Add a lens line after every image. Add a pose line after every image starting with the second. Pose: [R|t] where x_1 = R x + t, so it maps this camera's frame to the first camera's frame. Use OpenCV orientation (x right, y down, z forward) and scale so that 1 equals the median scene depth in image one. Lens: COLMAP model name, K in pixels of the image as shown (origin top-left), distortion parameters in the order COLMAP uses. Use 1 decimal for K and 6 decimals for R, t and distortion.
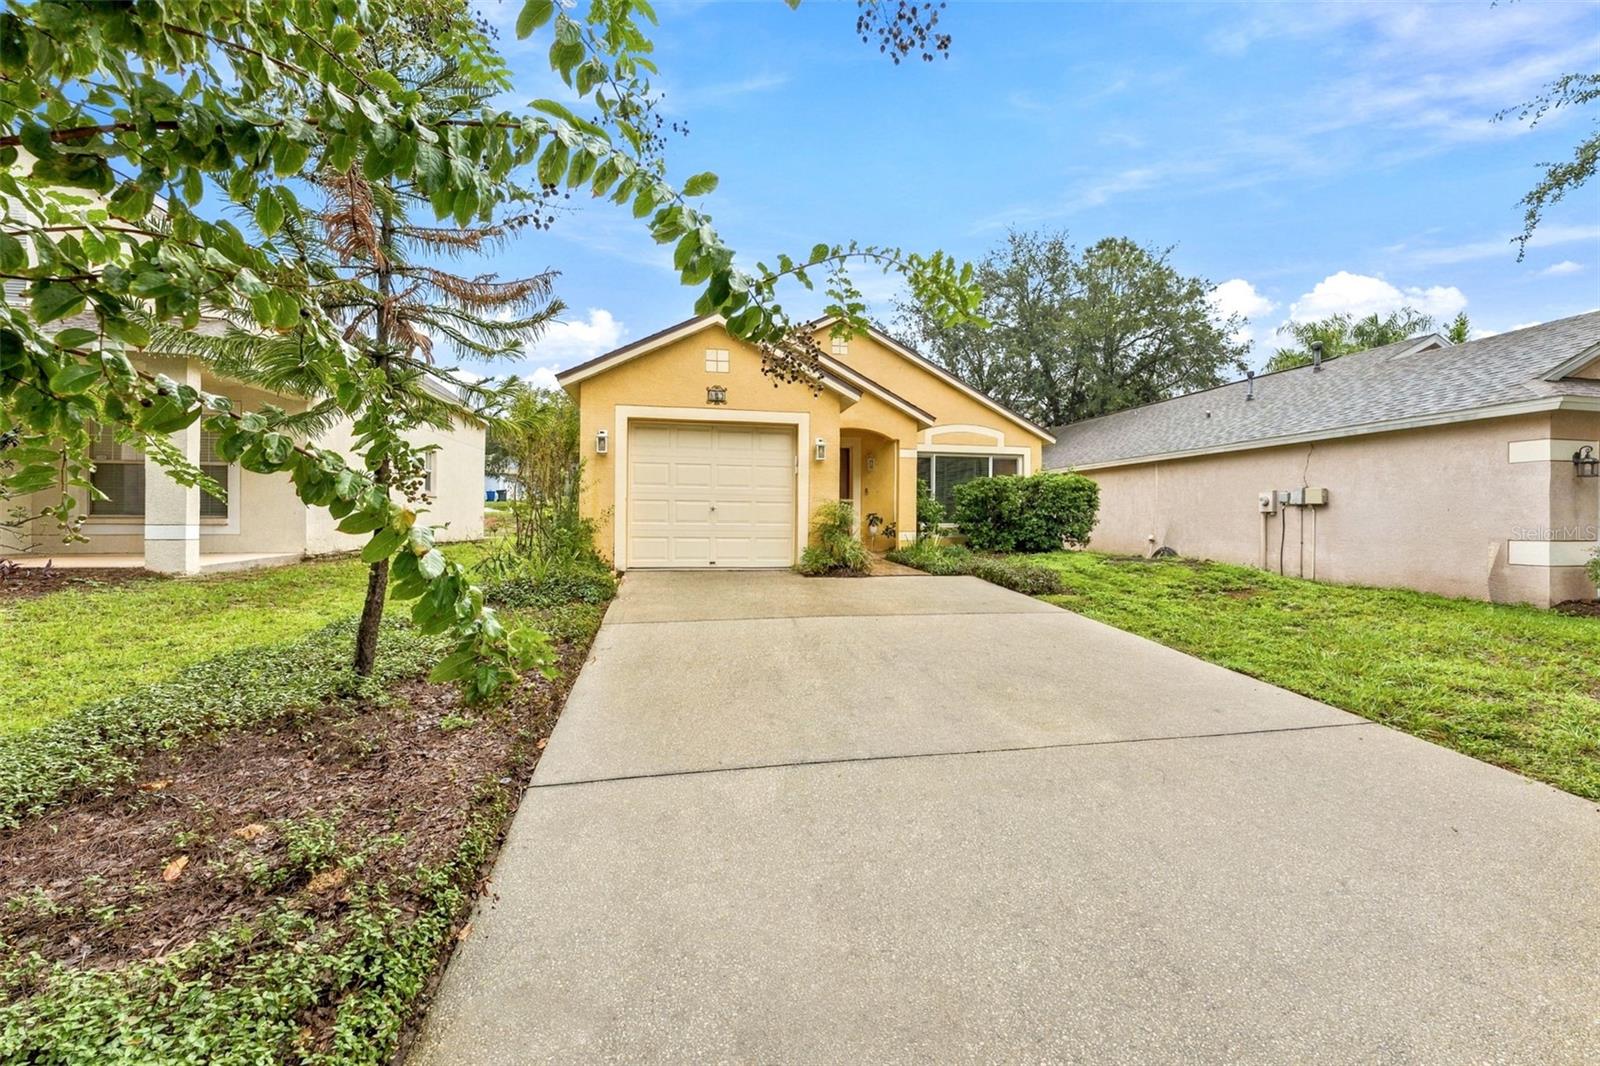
lens RADIAL K [[699.0, 0, 800.0], [0, 699.0, 533.0], [0, 0, 1]] dist [0.000142, -0.000025]
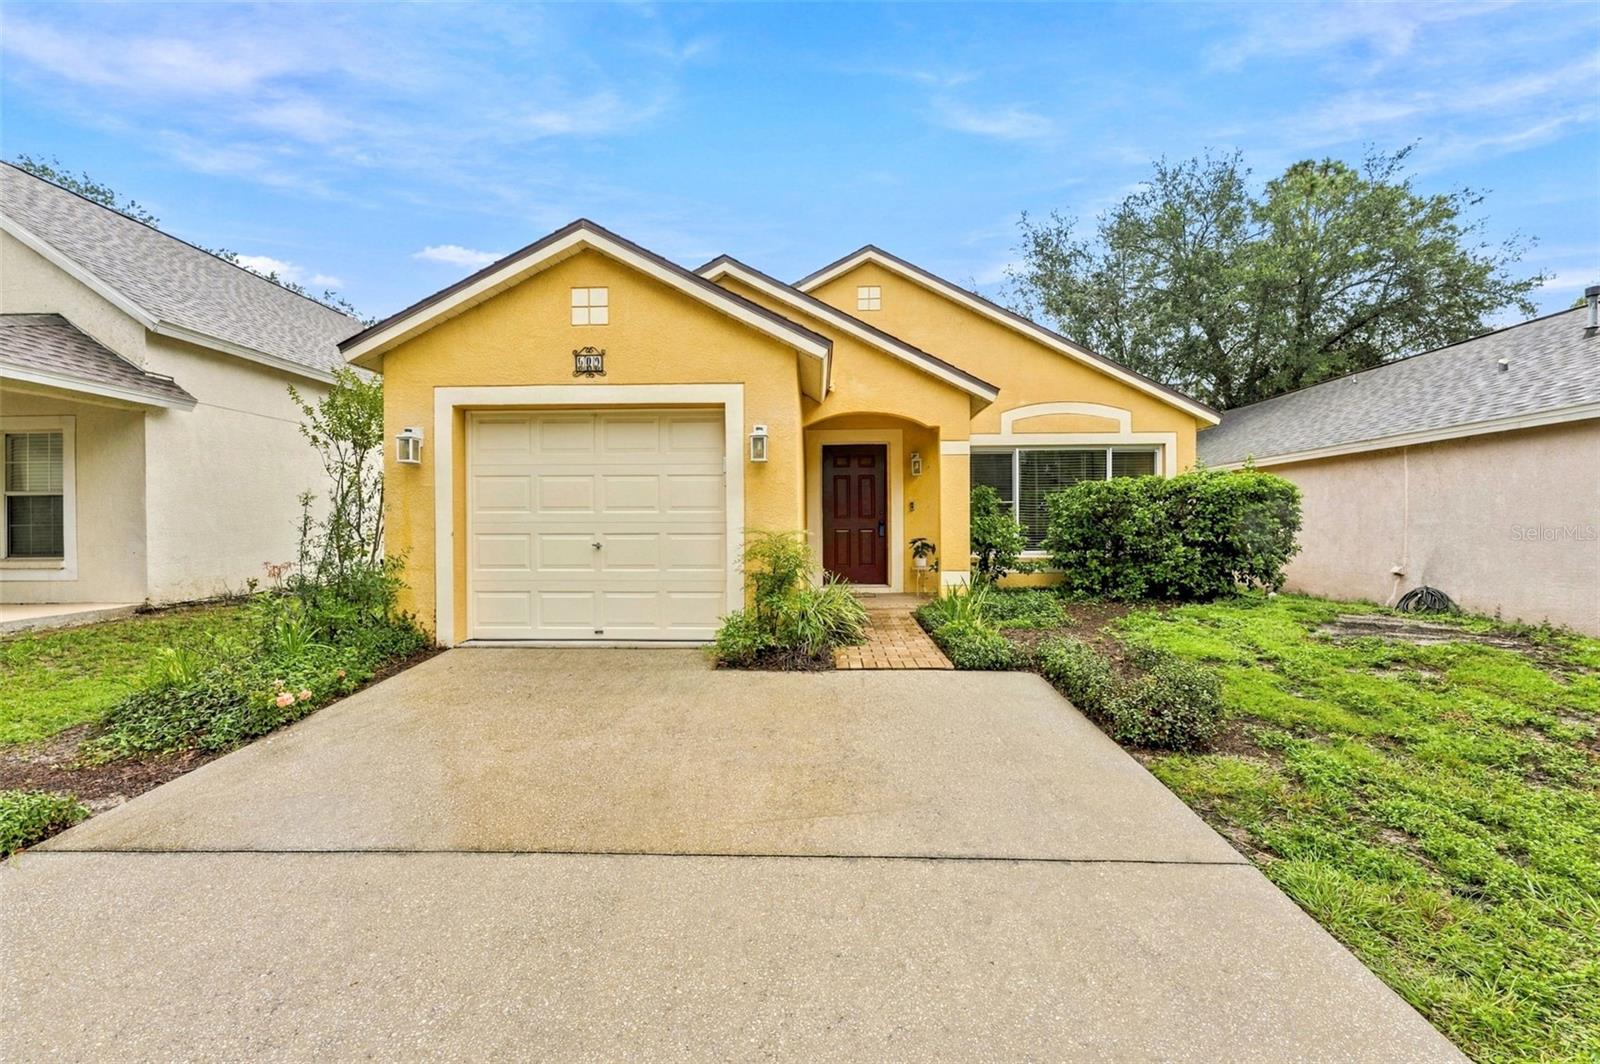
lens RADIAL K [[649.4, 0, 800.0], [0, 649.4, 532.0], [0, 0, 1]] dist [-0.000203, -0.000286]
pose [[0.971467, -0.009364, -0.236990, 0.127235], [0.007999, 0.999945, -0.006718, -0.028091], [0.237040, 0.004630, 0.971489, 0.320195]]
